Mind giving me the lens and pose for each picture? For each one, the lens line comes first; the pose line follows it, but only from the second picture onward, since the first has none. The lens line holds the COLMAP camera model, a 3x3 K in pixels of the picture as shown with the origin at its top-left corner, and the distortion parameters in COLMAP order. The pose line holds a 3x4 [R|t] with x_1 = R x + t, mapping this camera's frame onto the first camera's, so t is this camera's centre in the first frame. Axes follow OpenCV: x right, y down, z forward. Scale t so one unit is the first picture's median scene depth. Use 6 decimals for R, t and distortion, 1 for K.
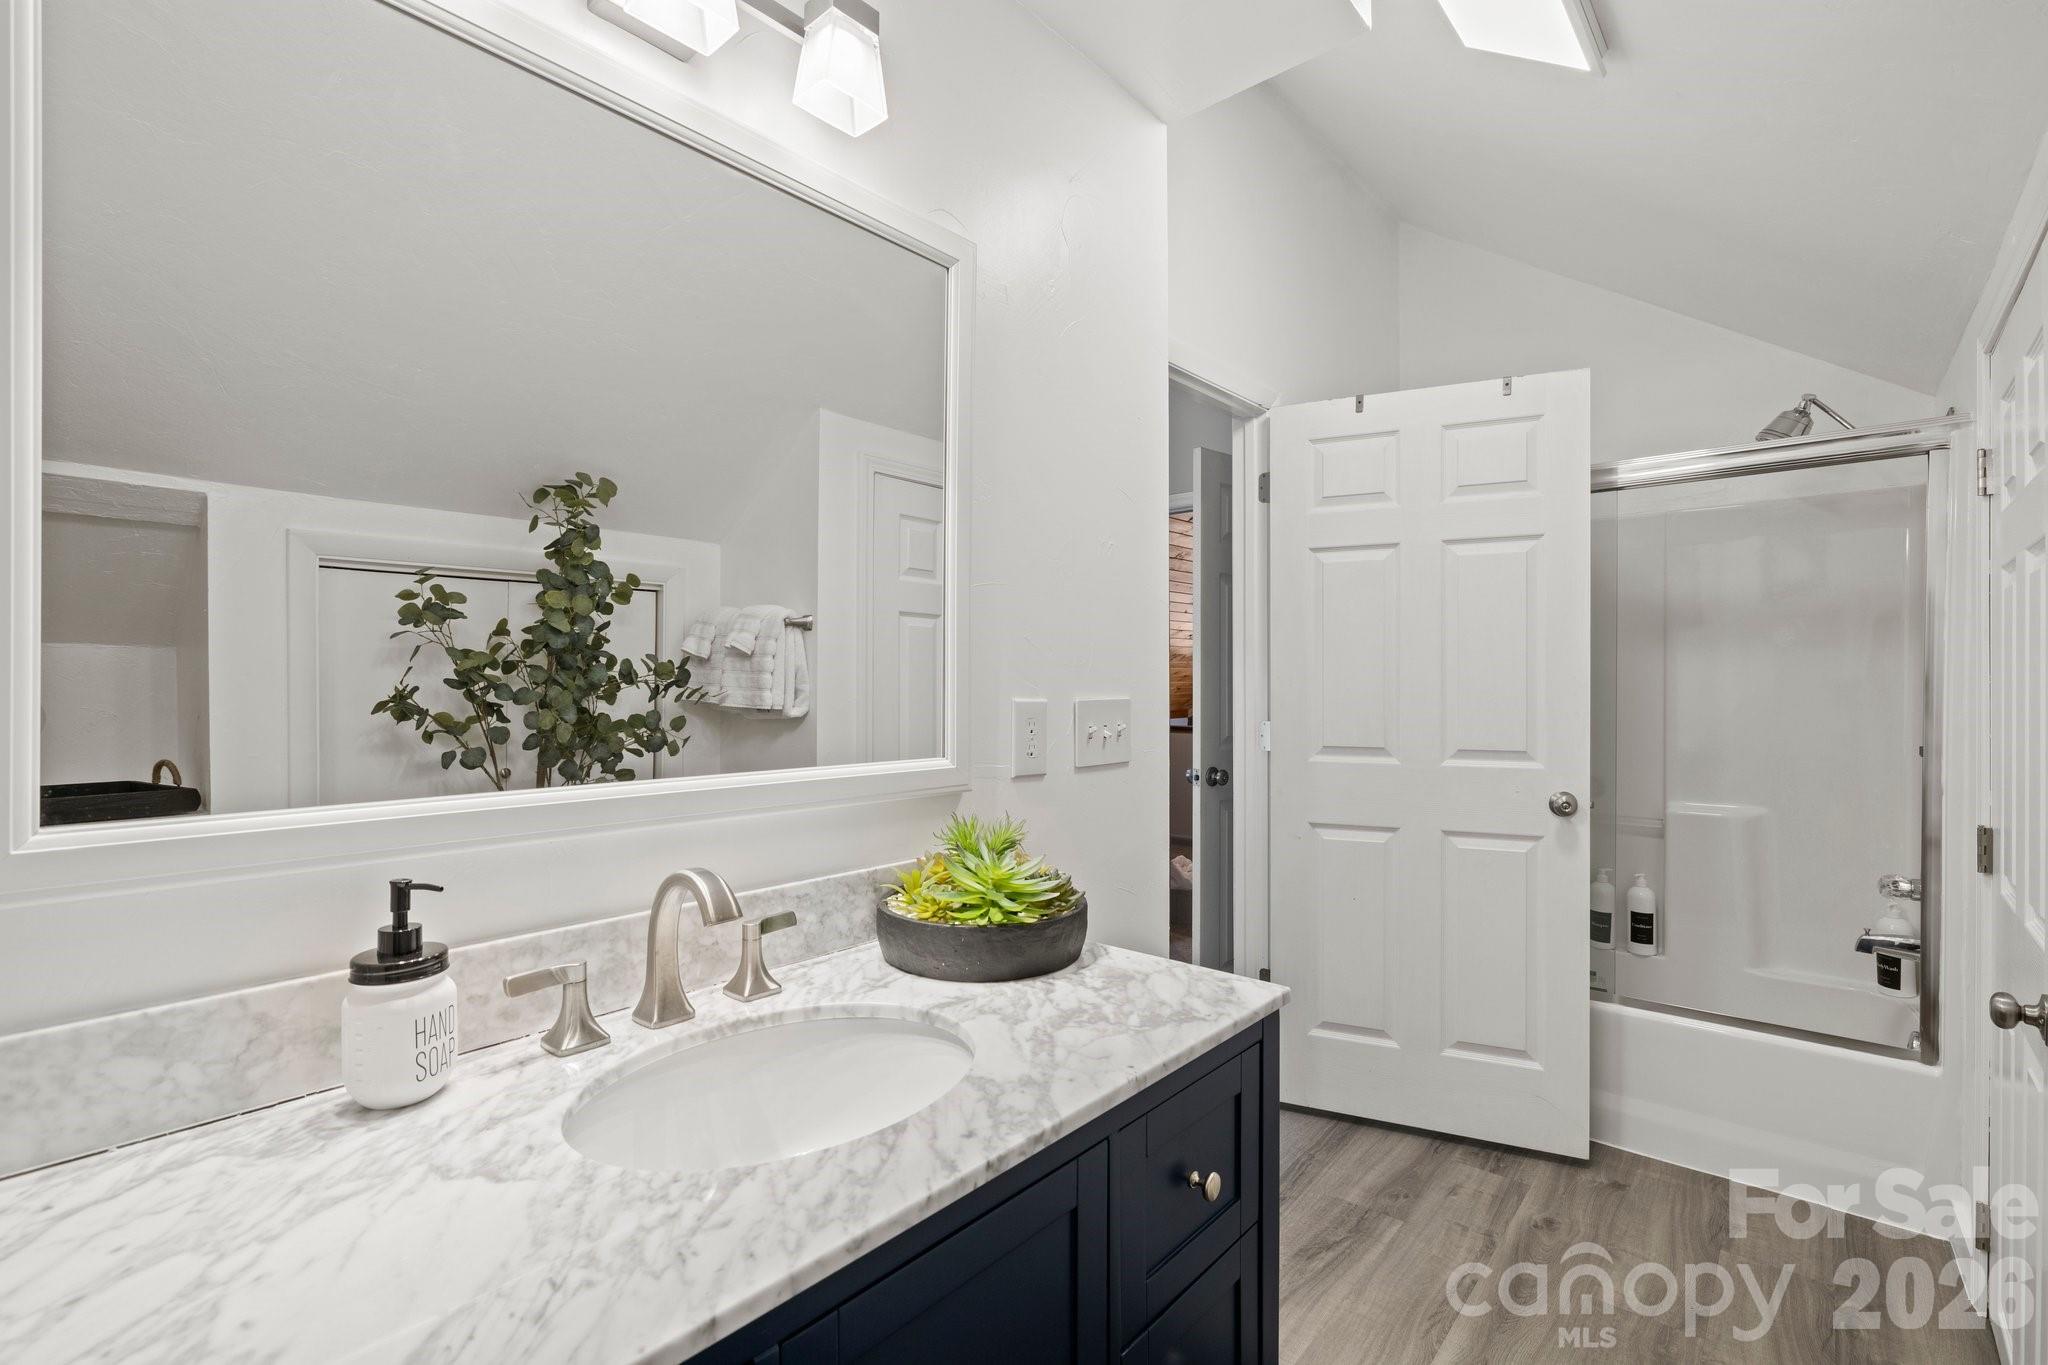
lens RADIAL K [[924.0, 0, 1024.0], [0, 924.0, 682.5], [0, 0, 1]] dist [-0.000323, -0.000215]
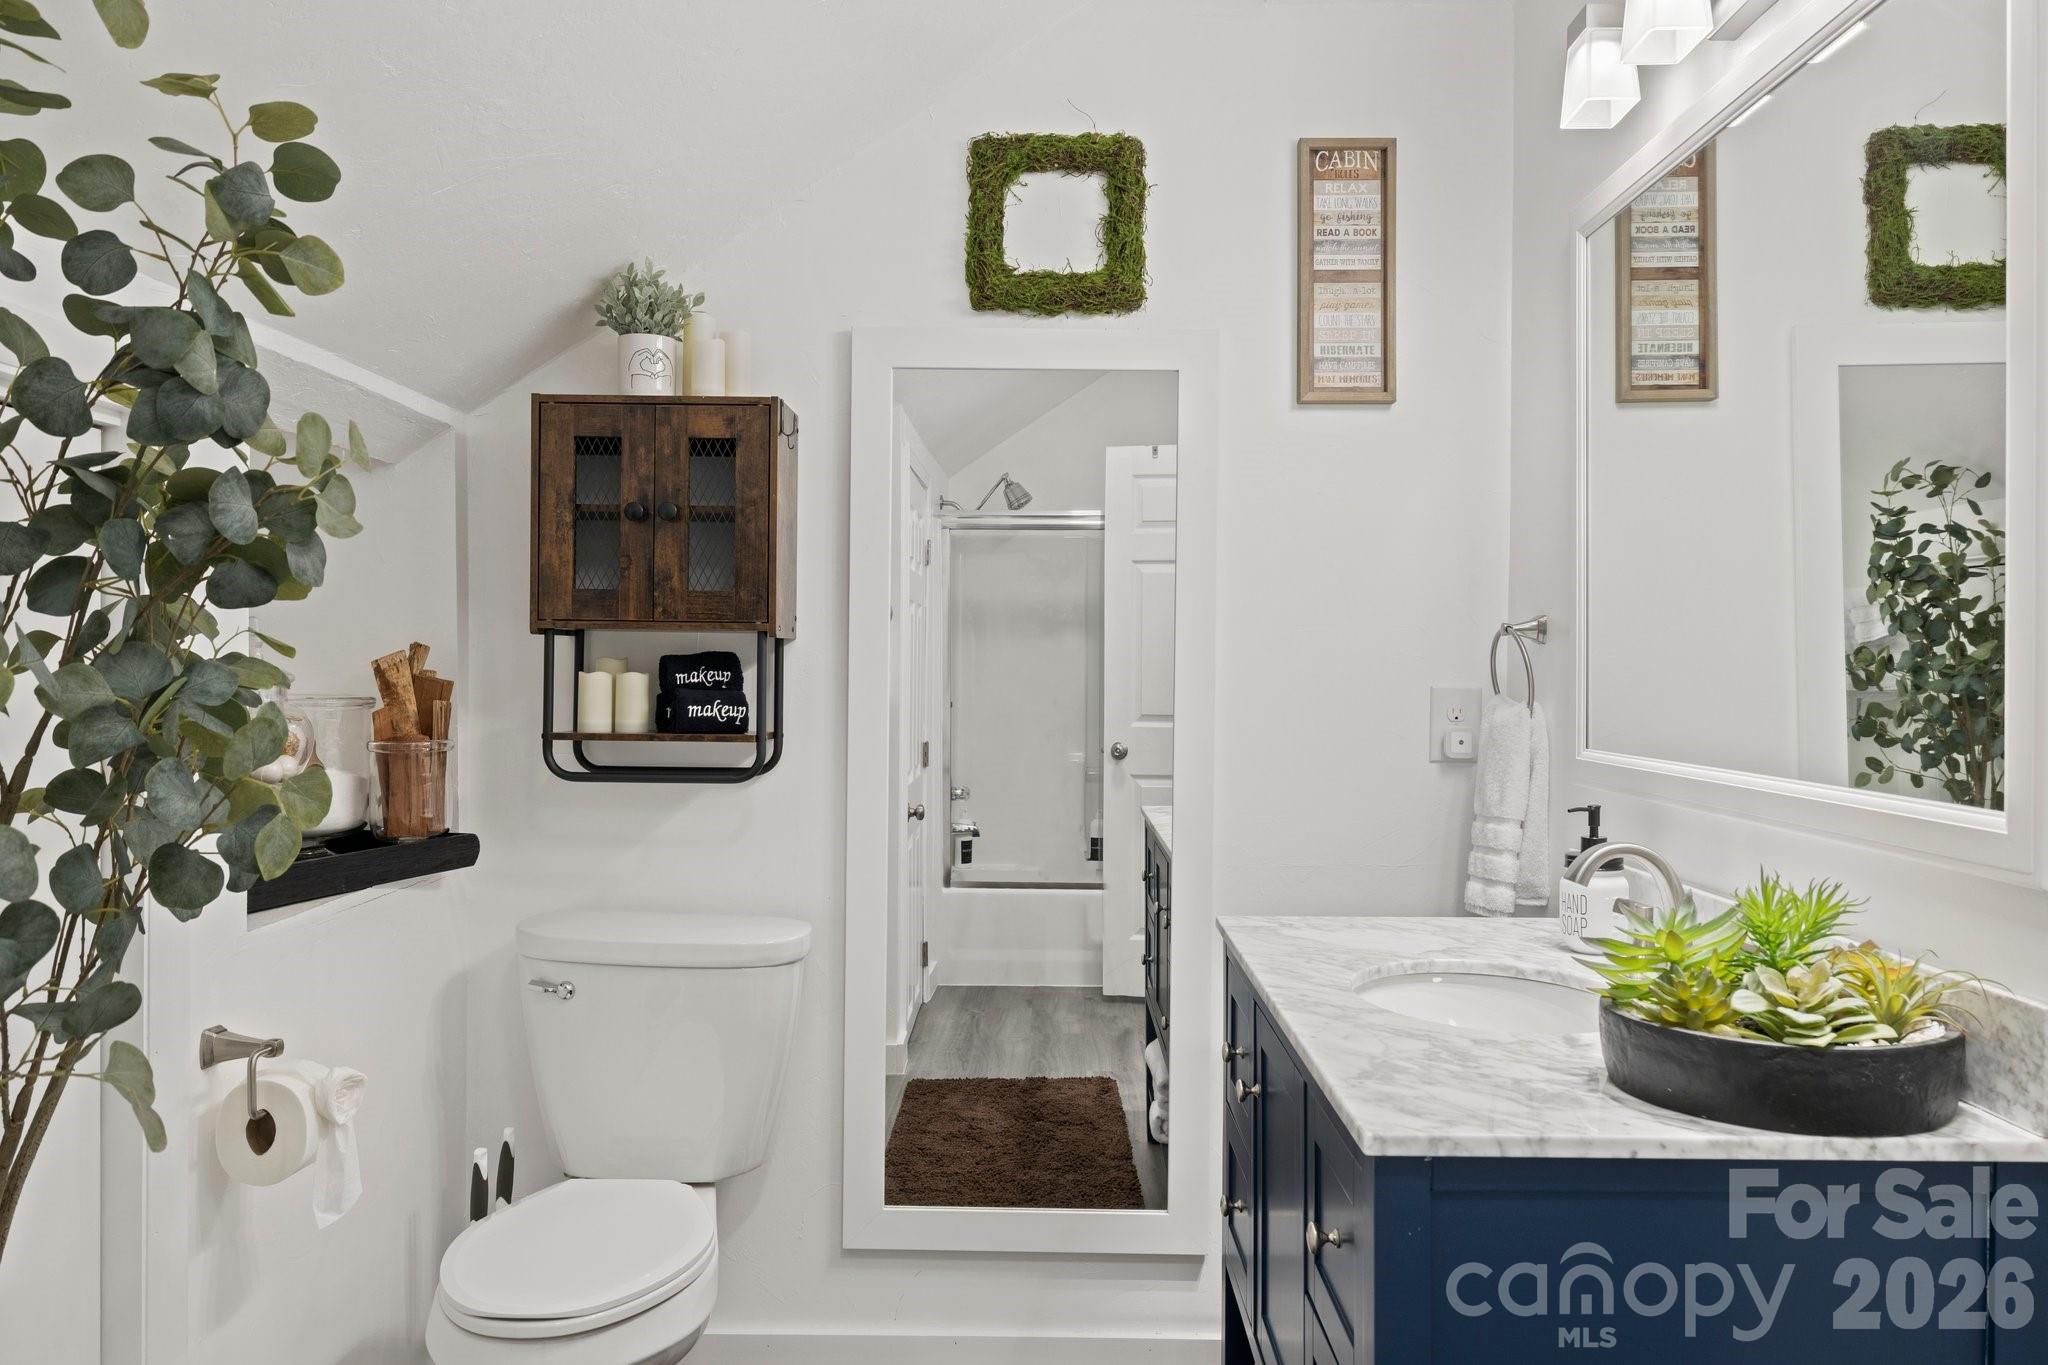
lens RADIAL K [[1469.3, 0, 1024.0], [0, 1469.3, 682.5], [0, 0, 1]] dist [-0.000383, -0.000150]
pose [[-0.765044, 0.003092, -0.643971, 1.132216], [0.000756, 0.999992, 0.003904, -0.000083], [0.643978, 0.002500, -0.765040, 1.611152]]
